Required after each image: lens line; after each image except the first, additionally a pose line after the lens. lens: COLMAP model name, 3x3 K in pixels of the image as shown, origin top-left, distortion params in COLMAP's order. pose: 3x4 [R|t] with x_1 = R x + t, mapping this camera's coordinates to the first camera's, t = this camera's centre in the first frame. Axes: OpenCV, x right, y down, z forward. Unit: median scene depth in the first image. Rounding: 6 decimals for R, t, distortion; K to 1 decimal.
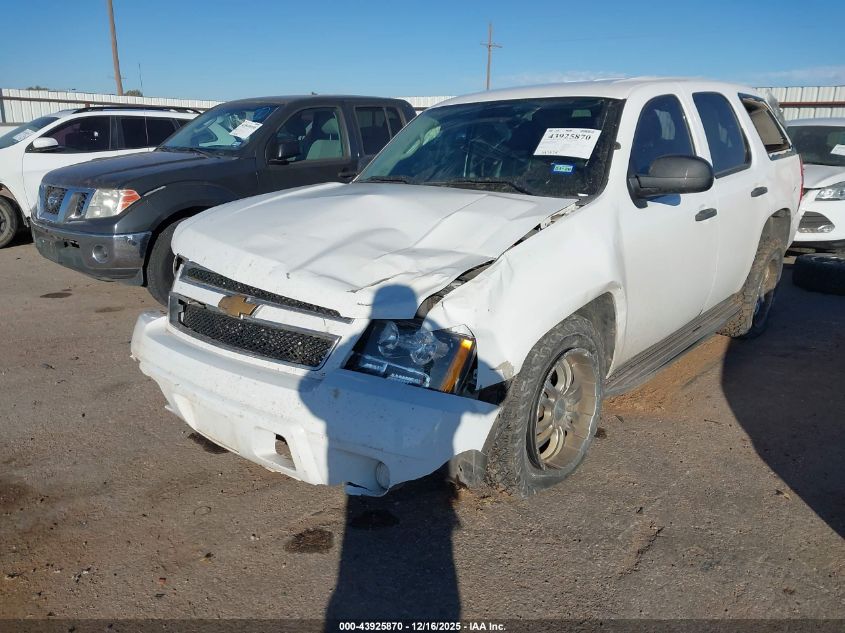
lens RADIAL K [[746.5, 0, 426.7], [0, 746.5, 316.7], [0, 0, 1]] dist [0.004684, -0.010742]
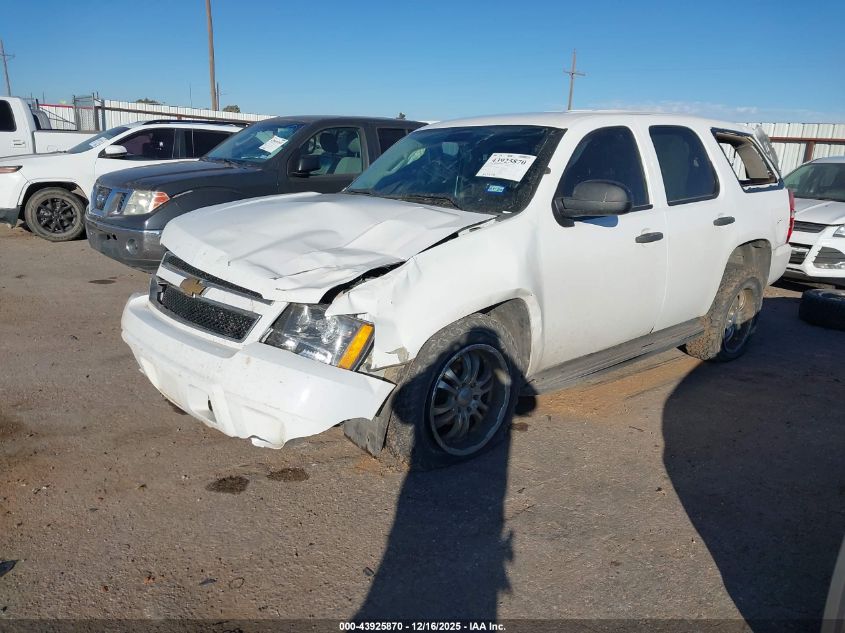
lens RADIAL K [[746.5, 0, 418.0], [0, 746.5, 315.7], [0, 0, 1]] dist [0.004684, -0.010742]
pose [[0.990080, 0.066521, -0.123763, 0.205595], [-0.070082, 0.997237, -0.024641, 0.028394], [0.121781, 0.033070, 0.992006, -0.120927]]
